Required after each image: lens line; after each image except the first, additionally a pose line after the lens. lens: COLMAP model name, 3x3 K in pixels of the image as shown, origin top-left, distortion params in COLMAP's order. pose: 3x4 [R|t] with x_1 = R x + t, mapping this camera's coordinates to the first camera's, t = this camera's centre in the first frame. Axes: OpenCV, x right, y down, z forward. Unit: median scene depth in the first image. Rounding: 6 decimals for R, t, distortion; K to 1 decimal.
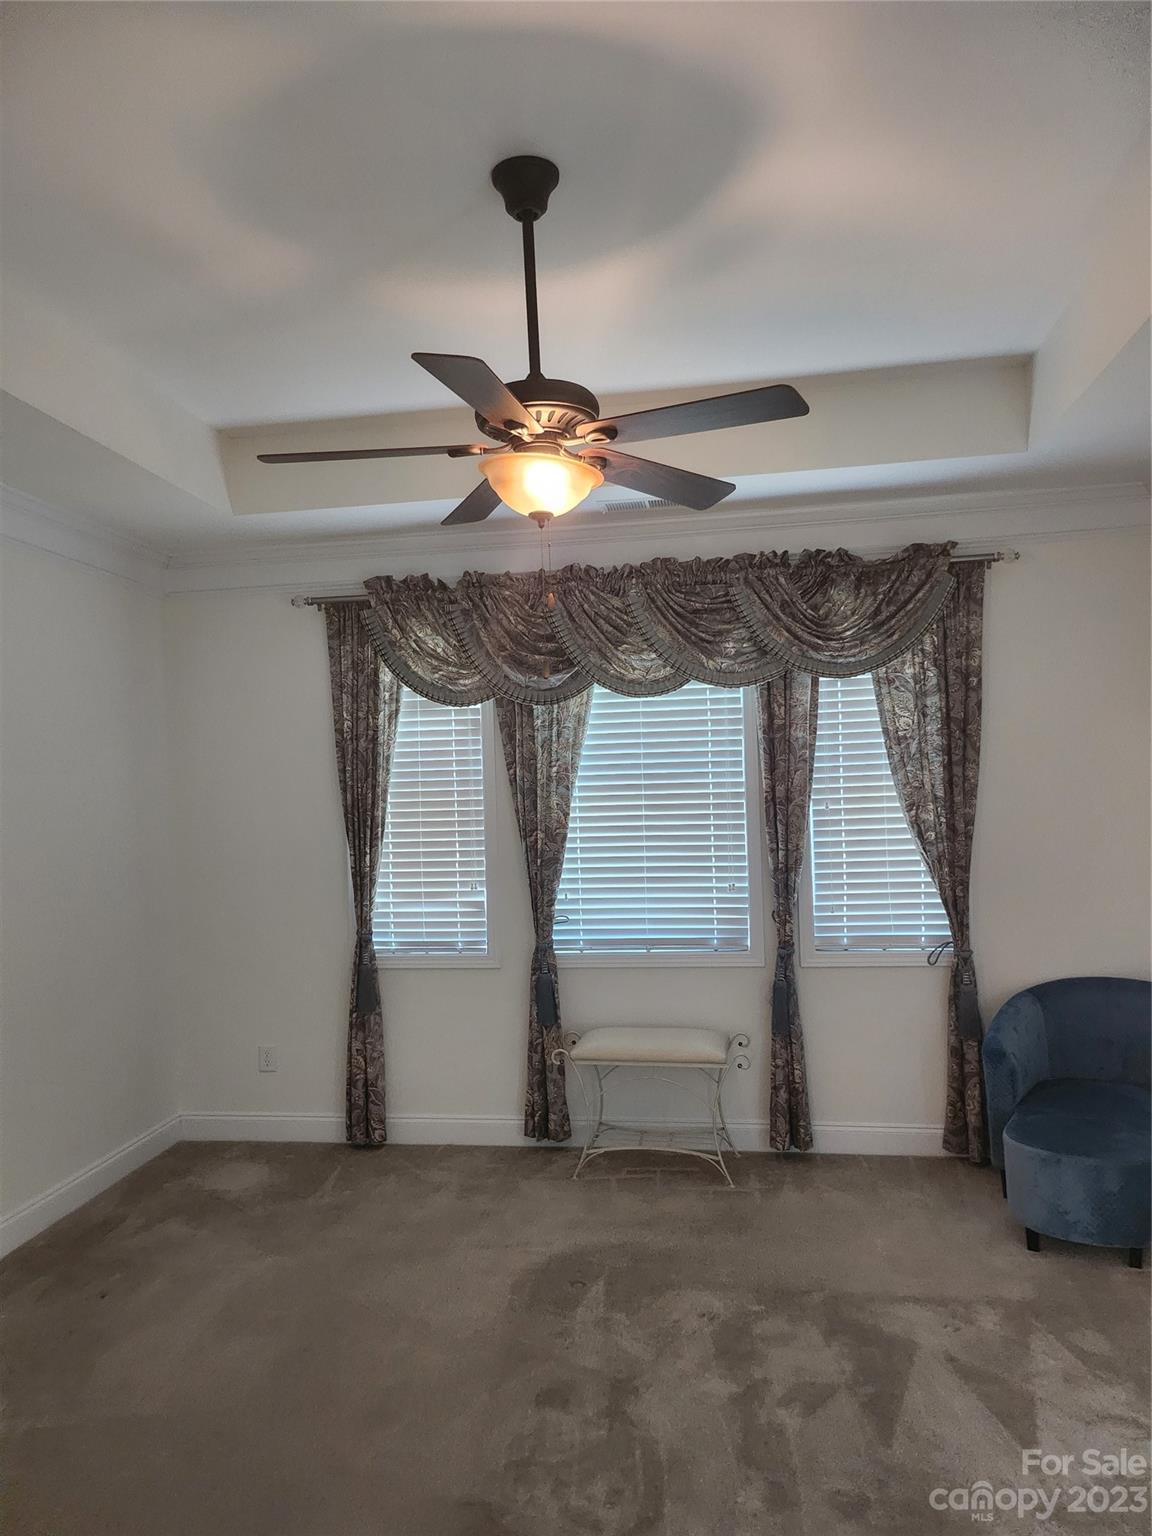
lens RADIAL K [[1086.0, 0, 563.1], [0, 1086.0, 773.8], [0, 0, 1]] dist [0.053821, -0.059153]
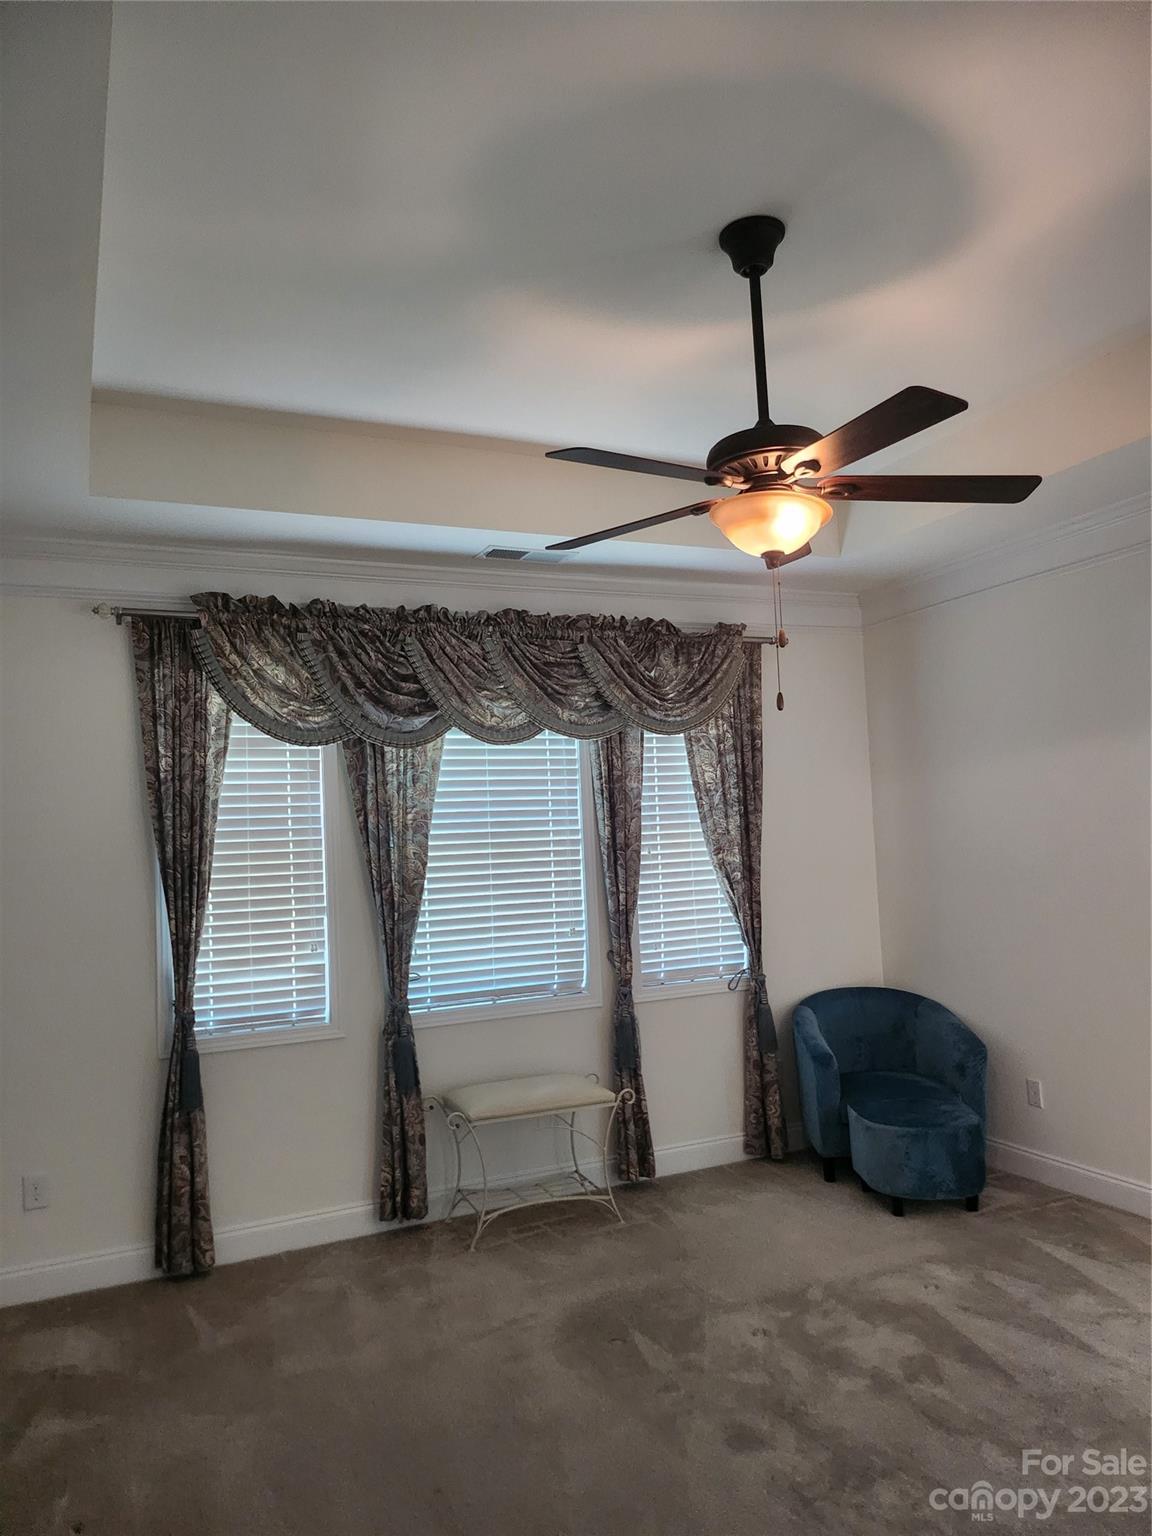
lens RADIAL K [[1065.1, 0, 574.0], [0, 1065.1, 773.8], [0, 0, 1]] dist [0.056227, -0.053474]
pose [[0.833290, 0.029065, 0.552071, -0.407617], [0.008450, 0.997831, -0.065287, 0.020859], [-0.552771, 0.059068, 0.831237, 0.148279]]
